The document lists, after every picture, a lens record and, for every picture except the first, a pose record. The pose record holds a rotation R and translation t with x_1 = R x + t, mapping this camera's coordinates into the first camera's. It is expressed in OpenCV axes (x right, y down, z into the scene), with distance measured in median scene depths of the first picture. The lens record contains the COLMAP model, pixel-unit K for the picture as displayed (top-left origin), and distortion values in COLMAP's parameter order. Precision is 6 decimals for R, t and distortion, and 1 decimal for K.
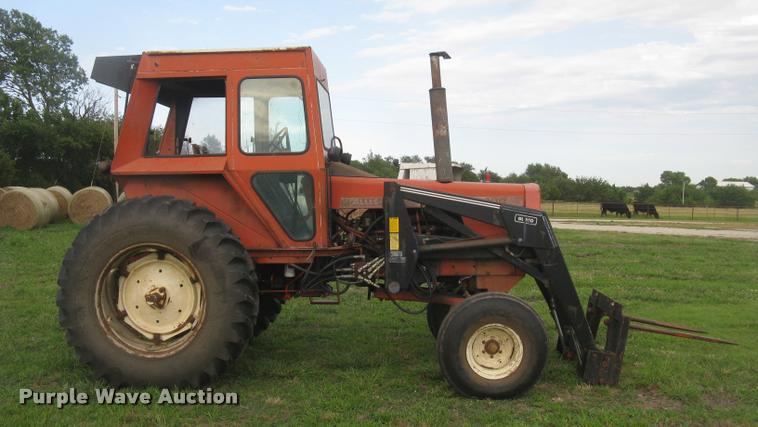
lens RADIAL K [[782.2, 0, 379.0], [0, 782.2, 213.5], [0, 0, 1]] dist [-0.226446, 0.295255]
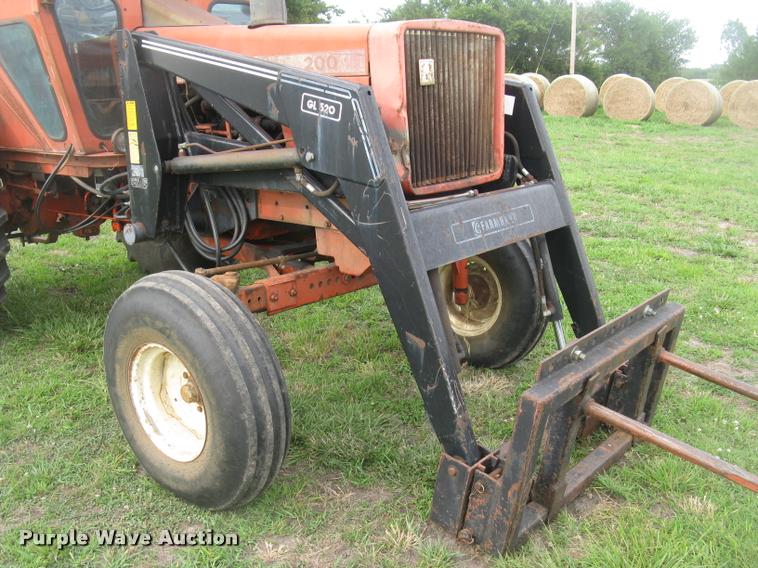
lens RADIAL K [[777.7, 0, 367.2], [0, 777.7, 308.4], [0, 0, 1]] dist [-0.199931, 0.218777]
pose [[0.776440, 0.177583, -0.604653, 0.469145], [-0.015176, 0.964466, 0.263770, 0.003243], [0.630009, -0.195625, 0.751545, 0.692745]]
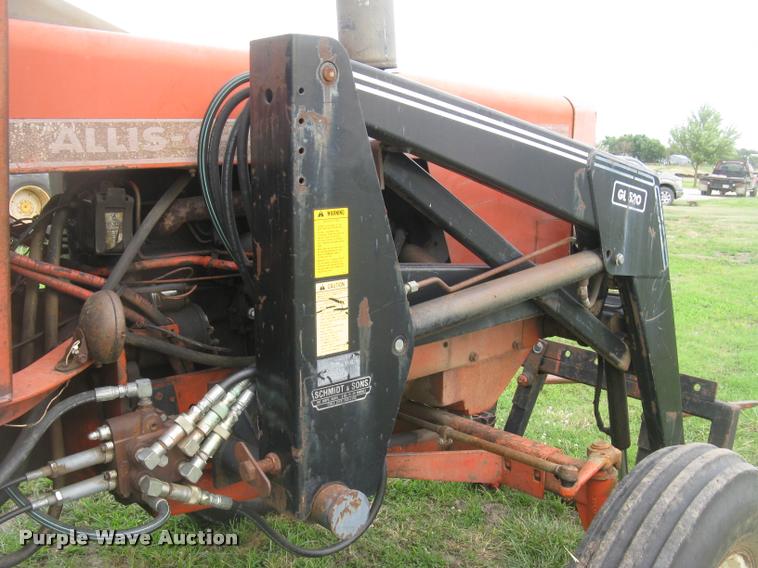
lens RADIAL K [[777.7, 0, 367.2], [0, 777.7, 308.4], [0, 0, 1]] dist [-0.199931, 0.218777]
pose [[0.733277, -0.135656, 0.666260, -0.119283], [0.010833, 0.982101, 0.188042, -0.007831], [-0.679843, -0.130669, 0.721622, 0.833549]]
